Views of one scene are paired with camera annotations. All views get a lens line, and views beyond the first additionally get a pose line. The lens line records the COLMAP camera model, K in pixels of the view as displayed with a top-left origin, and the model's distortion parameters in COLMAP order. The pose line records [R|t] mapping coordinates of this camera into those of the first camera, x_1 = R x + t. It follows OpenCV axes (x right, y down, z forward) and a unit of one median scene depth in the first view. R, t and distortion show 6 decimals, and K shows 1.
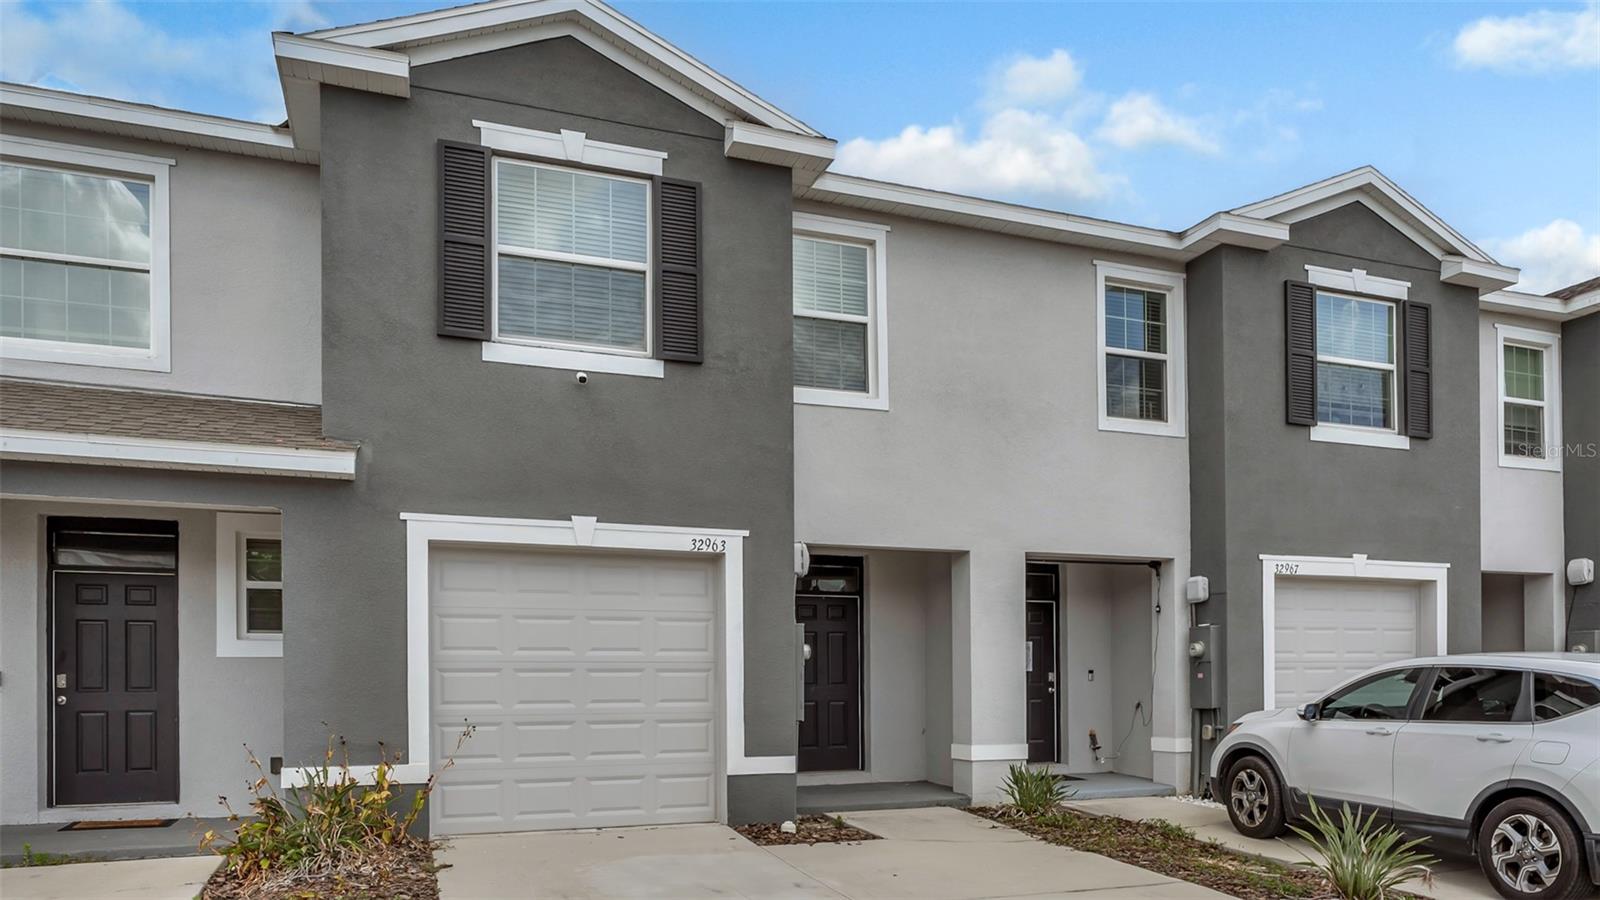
lens RADIAL K [[807.9, 0, 581.1], [0, 807.9, 668.9], [0, 0, 1]] dist [0.000106, -0.000276]
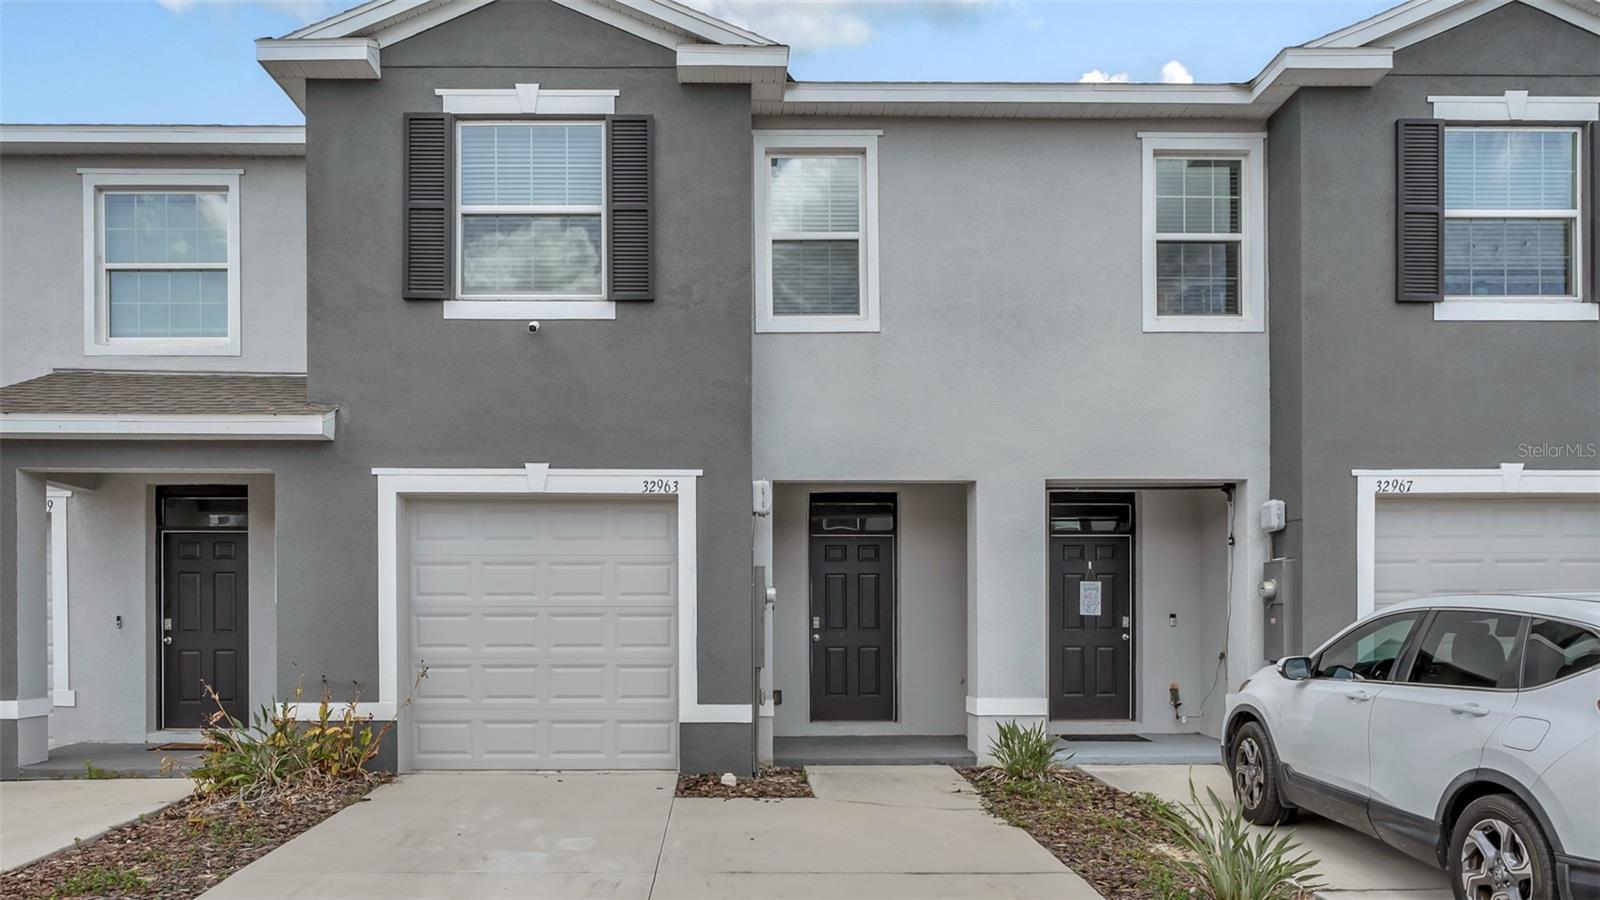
lens RADIAL K [[760.6, 0, 583.4], [0, 760.6, 619.1], [0, 0, 1]] dist [-0.001052, 0.000434]
pose [[0.970057, 0.000660, -0.242875, 0.287761], [0.001480, 0.999962, 0.008626, -0.001097], [0.242871, -0.008727, 0.970019, 0.083665]]
